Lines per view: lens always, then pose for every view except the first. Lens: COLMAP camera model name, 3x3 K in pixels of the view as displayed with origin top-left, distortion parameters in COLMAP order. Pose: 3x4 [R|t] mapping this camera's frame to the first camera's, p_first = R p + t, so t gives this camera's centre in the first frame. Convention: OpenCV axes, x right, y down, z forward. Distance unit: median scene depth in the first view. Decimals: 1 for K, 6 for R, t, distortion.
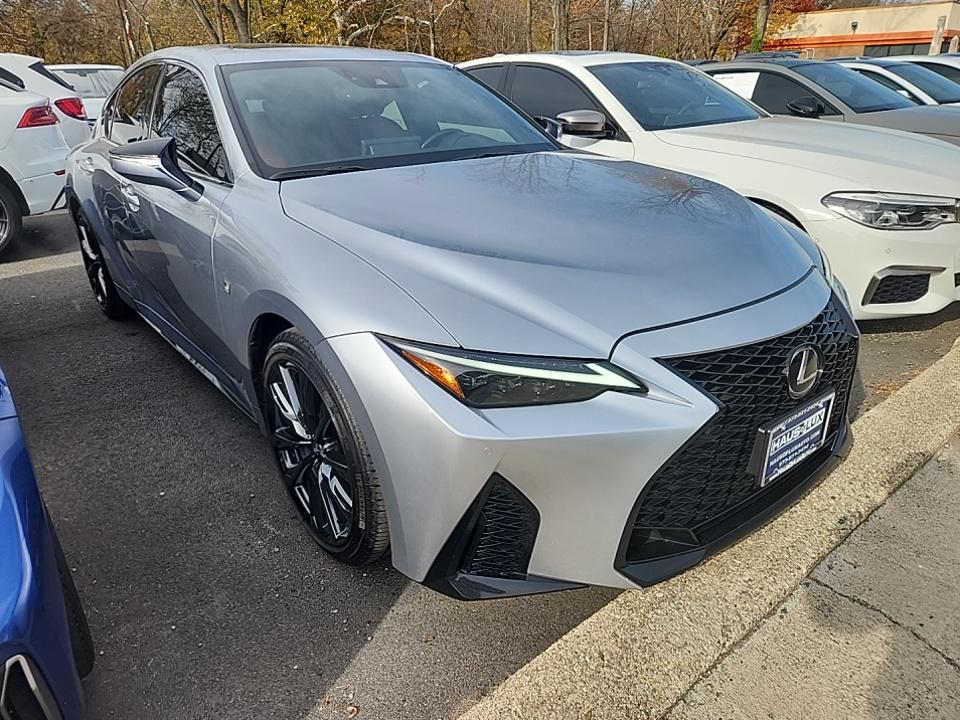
lens RADIAL K [[646.7, 0, 479.1], [0, 646.7, 360.8], [0, 0, 1]] dist [0.037072, -0.021442]
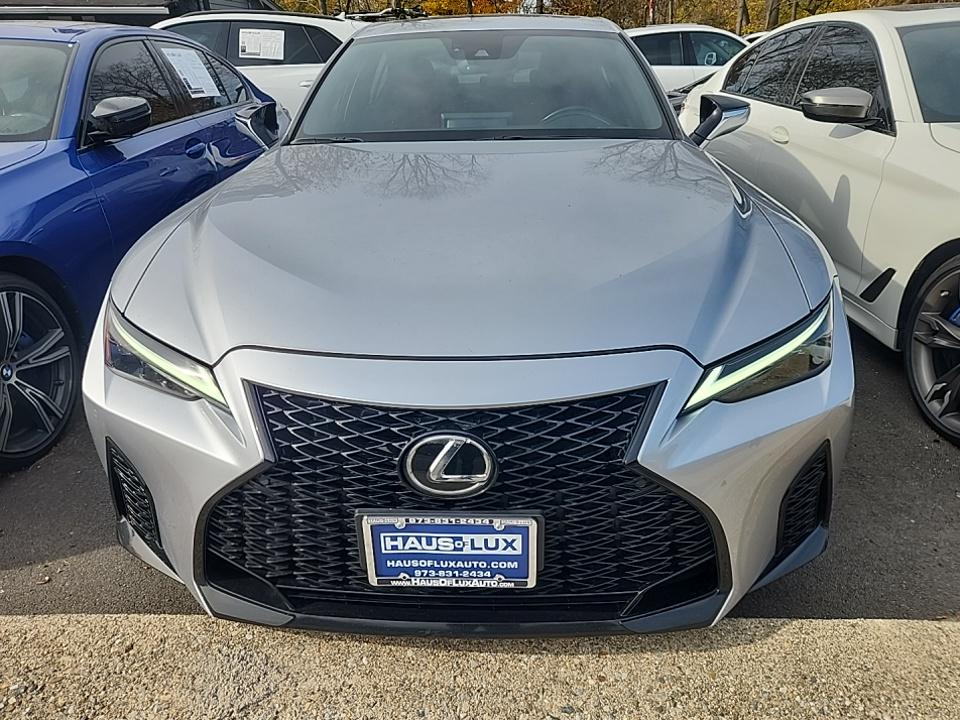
lens RADIAL K [[646.7, 0, 480.1], [0, 646.7, 358.6], [0, 0, 1]] dist [0.037072, -0.021442]
pose [[0.754525, 0.280643, -0.593239, 0.556962], [-0.254971, 0.958298, 0.129050, -0.122990], [0.604717, 0.053887, 0.794616, 0.265701]]
